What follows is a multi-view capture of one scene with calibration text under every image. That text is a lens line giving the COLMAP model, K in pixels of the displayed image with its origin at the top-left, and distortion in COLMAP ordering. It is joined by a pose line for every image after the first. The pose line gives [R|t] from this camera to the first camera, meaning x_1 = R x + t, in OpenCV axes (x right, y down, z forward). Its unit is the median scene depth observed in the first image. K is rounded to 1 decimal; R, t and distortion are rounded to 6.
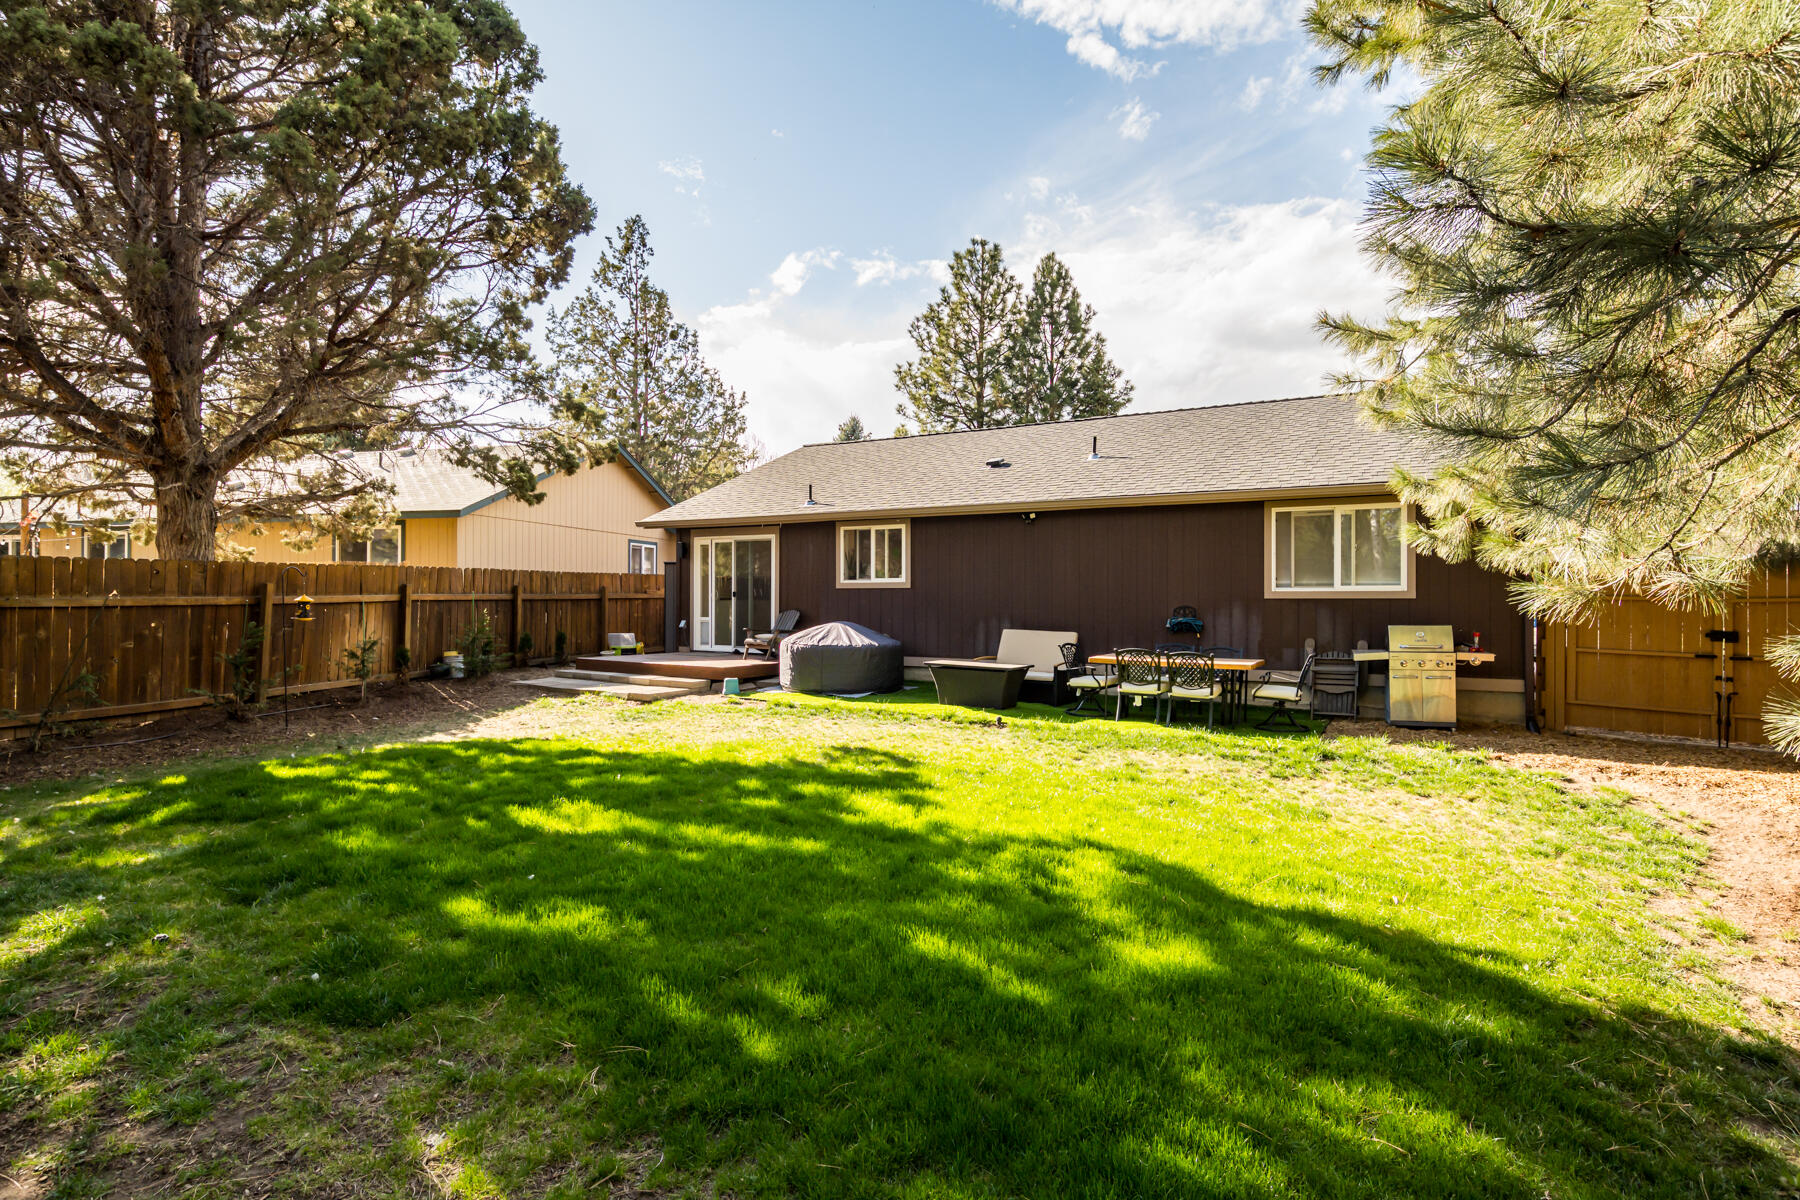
lens RADIAL K [[913.9, 0, 899.4], [0, 913.9, 589.6], [0, 0, 1]] dist [-0.015756, 0.009010]
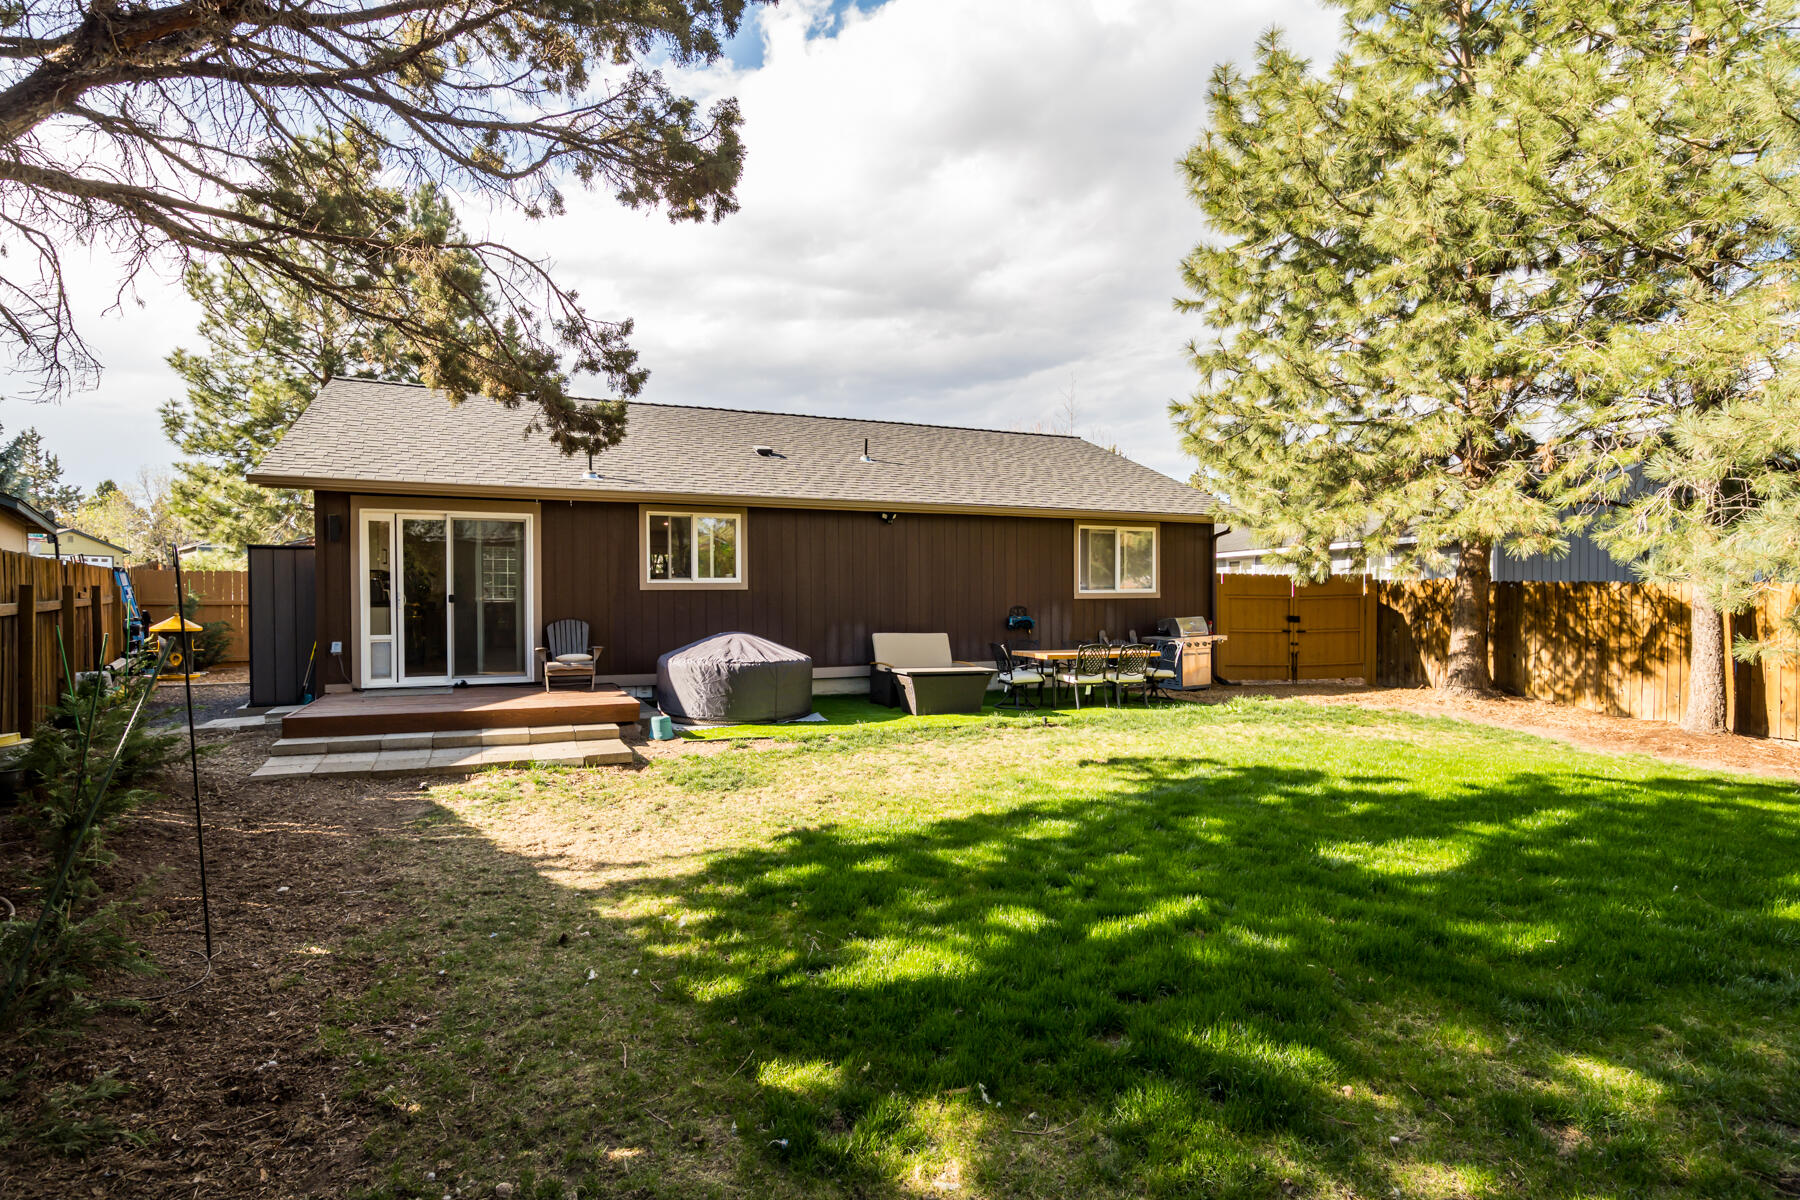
lens RADIAL K [[913.9, 0, 899.4], [0, 913.9, 605.7], [0, 0, 1]] dist [-0.015756, 0.009010]
pose [[0.583883, -0.013826, 0.811720, -0.705981], [-0.001585, 0.999834, 0.018170, -0.003084], [-0.811836, -0.011896, 0.583764, 0.464699]]
